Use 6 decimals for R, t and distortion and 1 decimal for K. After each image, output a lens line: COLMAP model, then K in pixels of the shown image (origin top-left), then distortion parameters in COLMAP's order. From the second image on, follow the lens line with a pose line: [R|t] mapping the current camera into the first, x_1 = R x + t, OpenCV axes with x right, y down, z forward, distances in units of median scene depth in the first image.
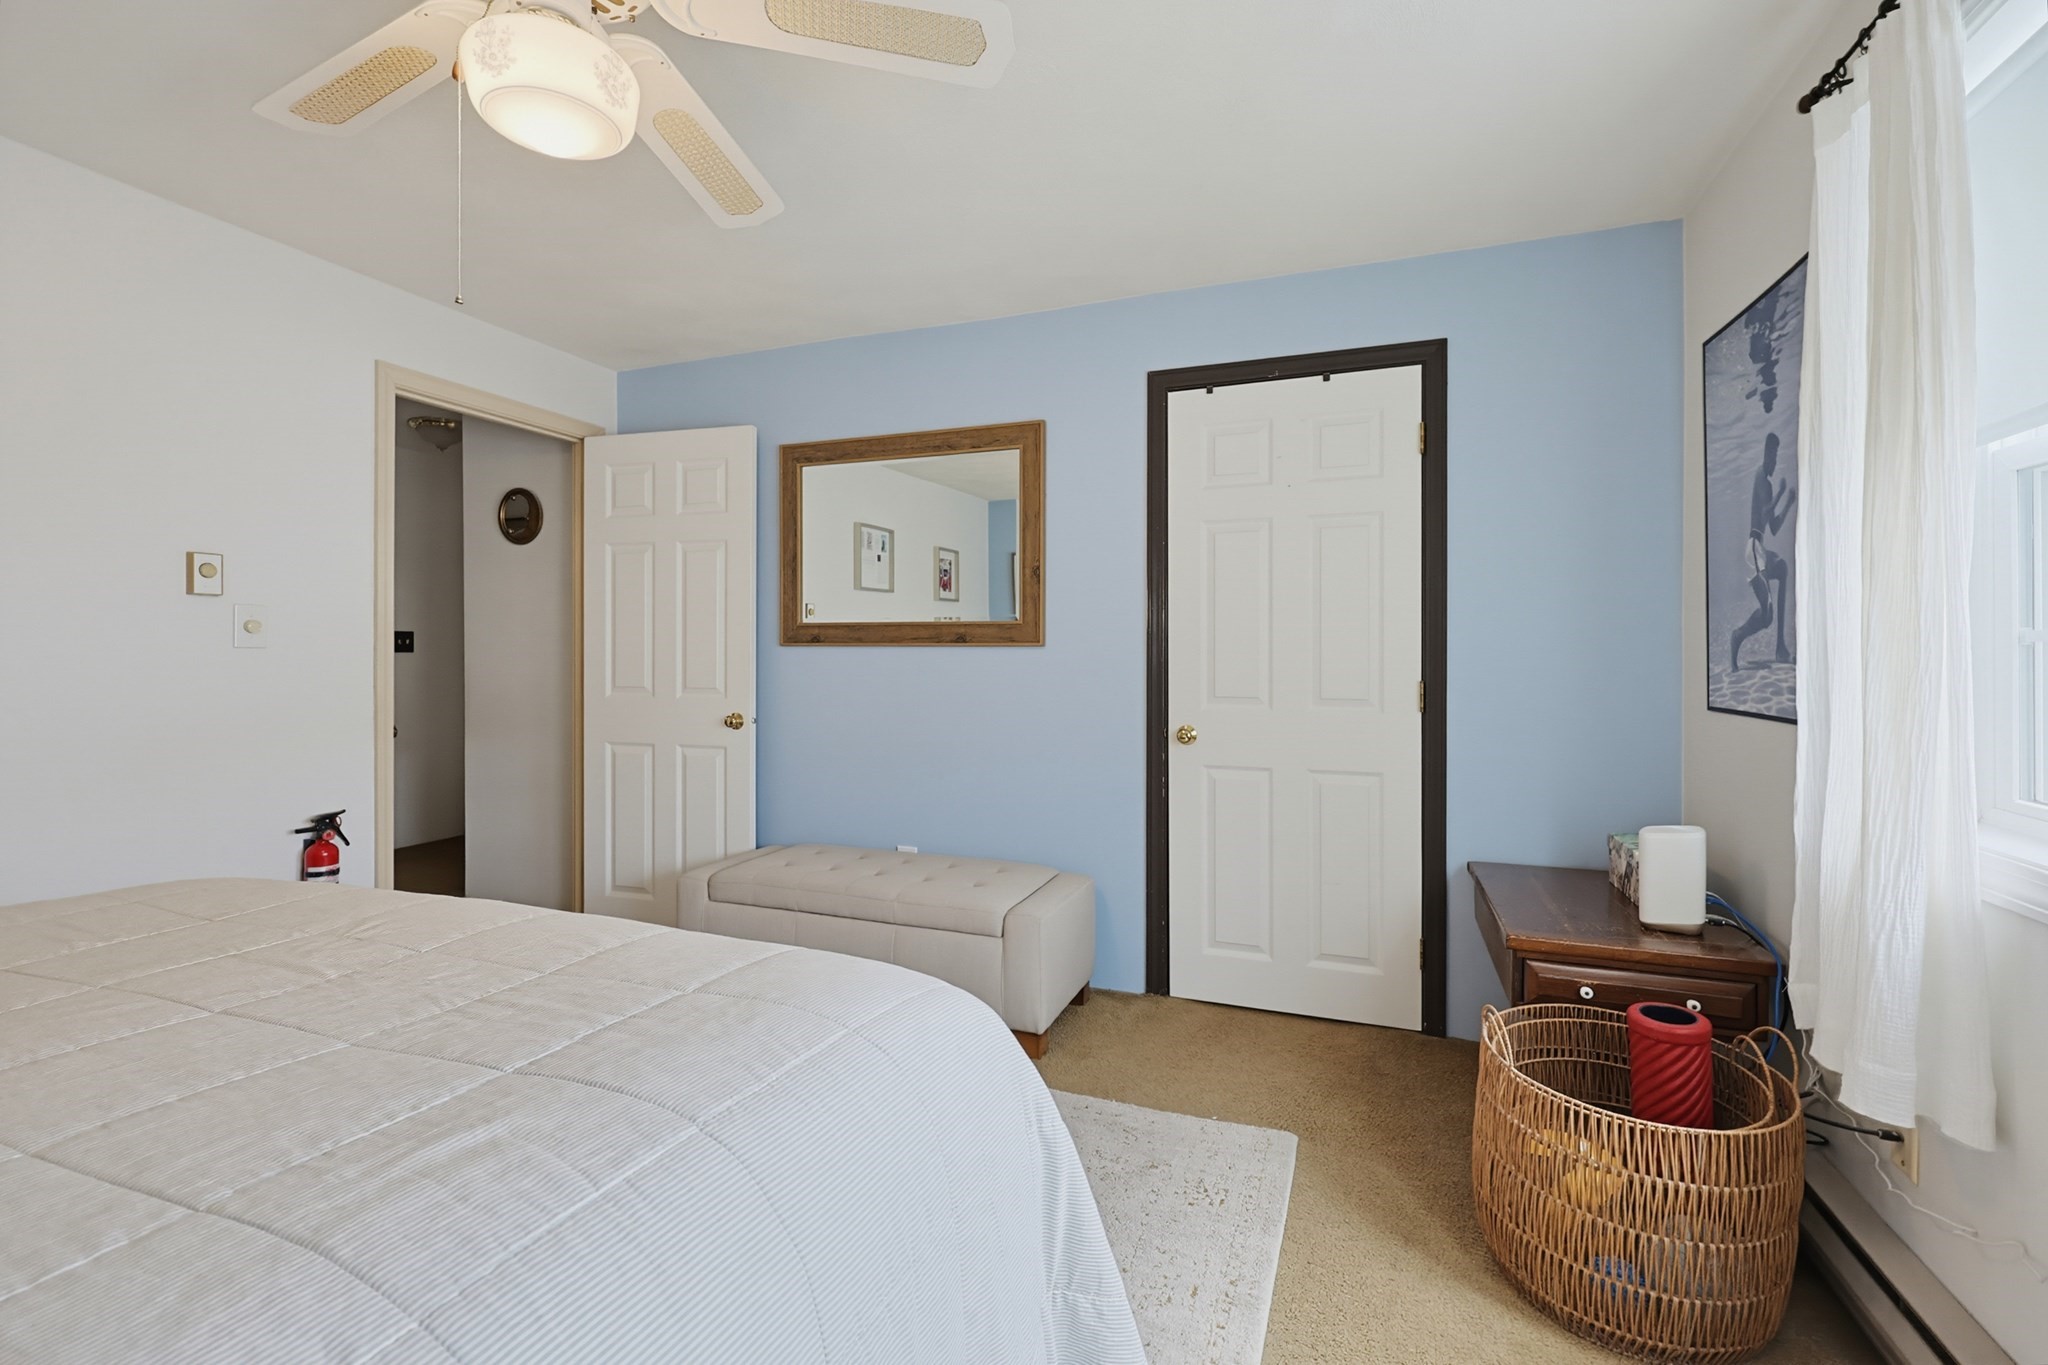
lens RADIAL K [[888.7, 0, 1089.3], [0, 888.7, 661.0], [0, 0, 1]] dist [-0.002548, 0.001131]
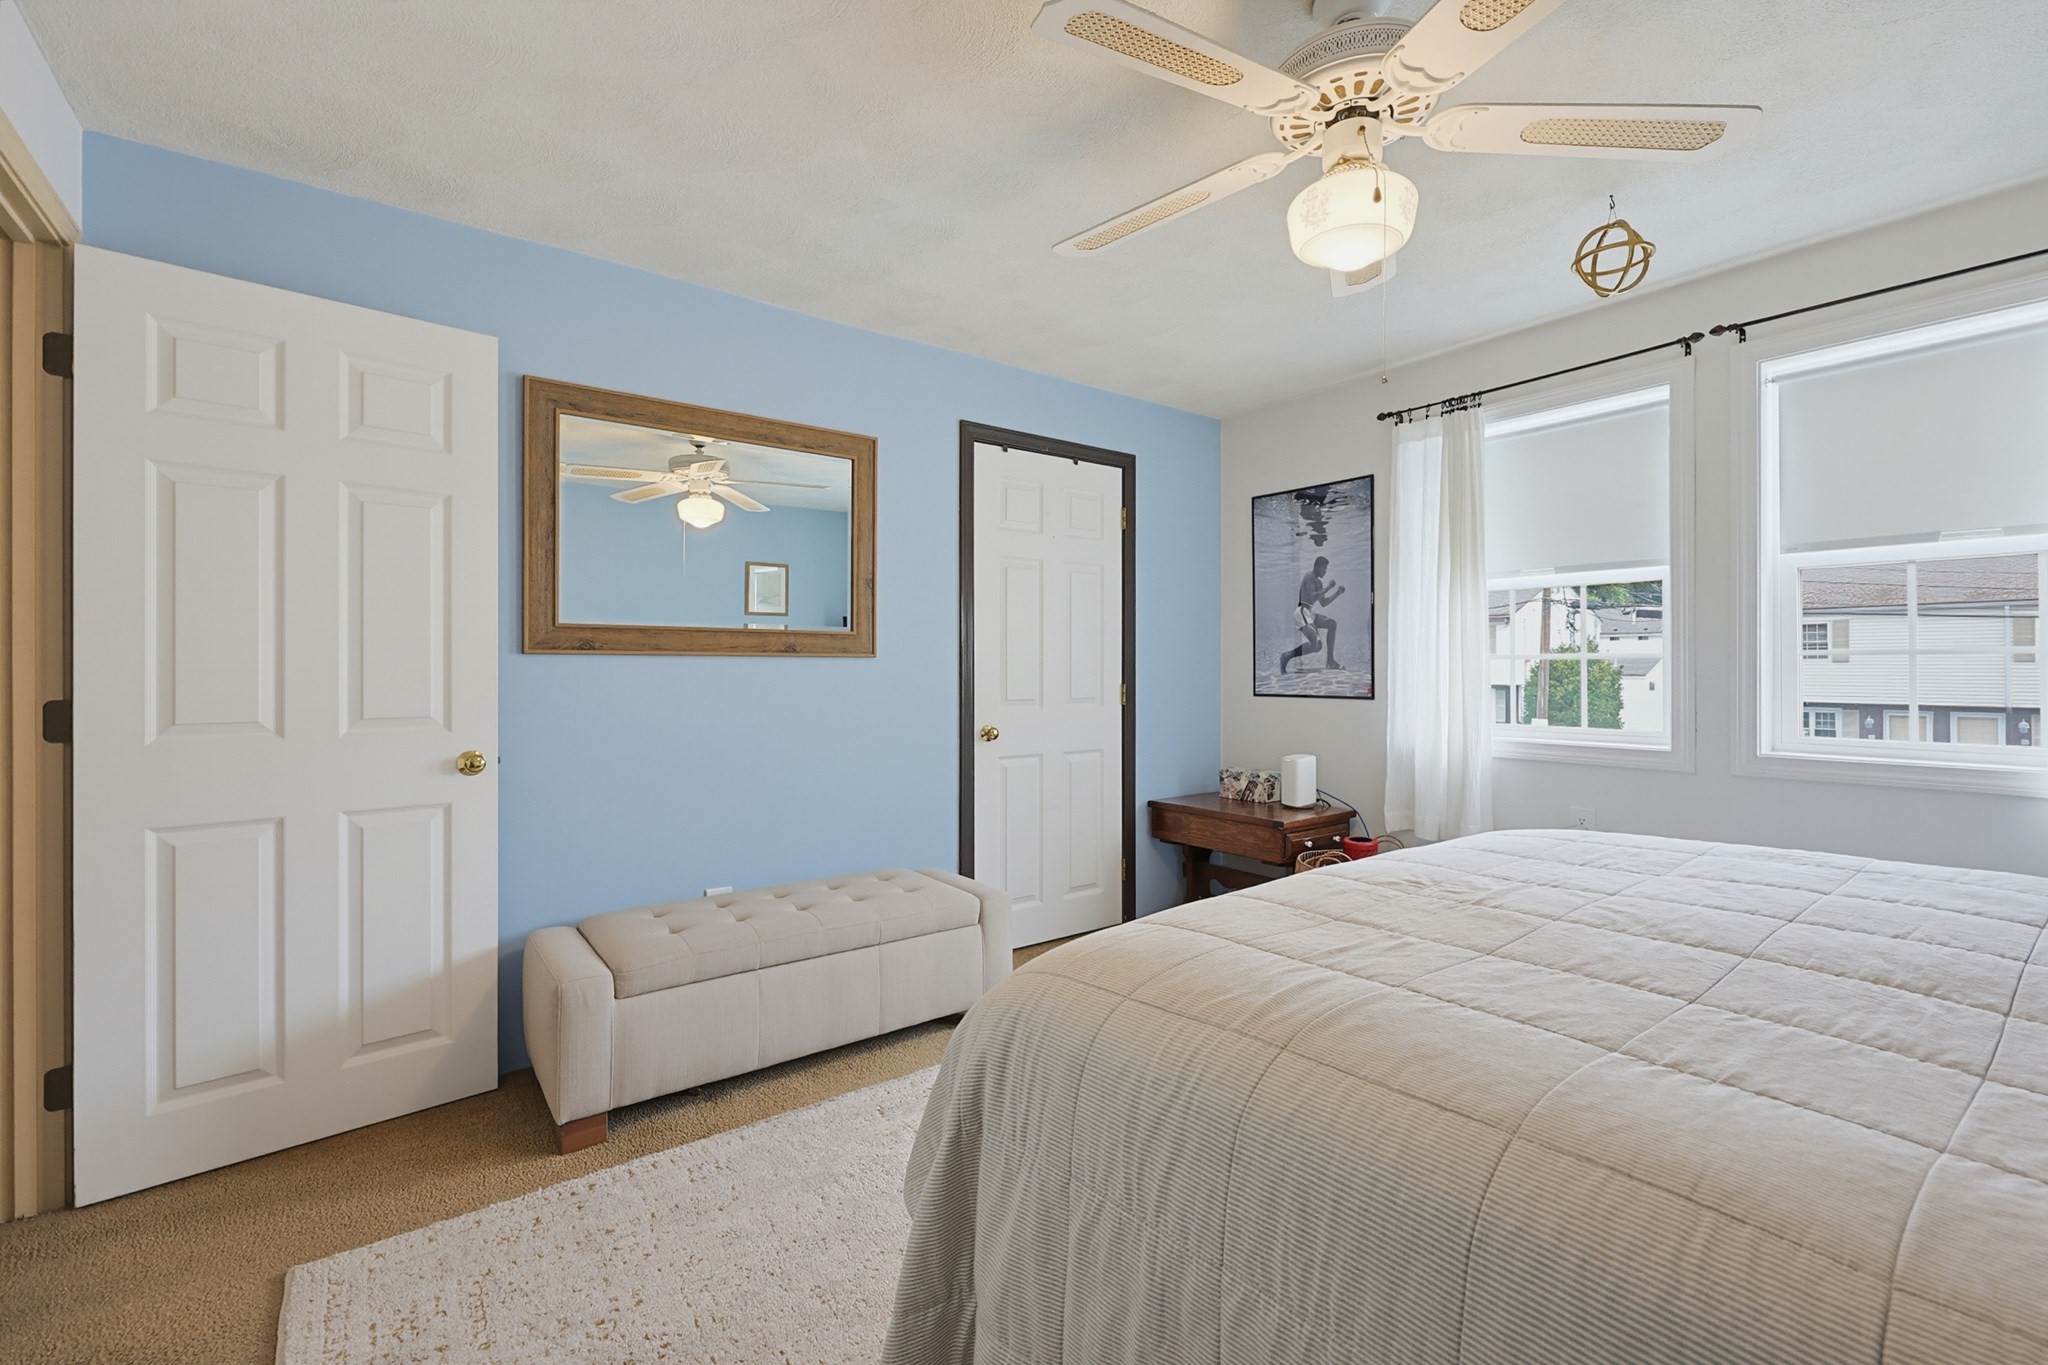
lens RADIAL K [[888.7, 0, 1041.1], [0, 888.7, 669.8], [0, 0, 1]] dist [-0.002548, 0.001131]
pose [[0.528054, -0.003297, 0.849205, -0.853401], [0.007857, 0.999969, -0.001003, -0.000048], [-0.849175, 0.007202, 0.528063, 0.306695]]
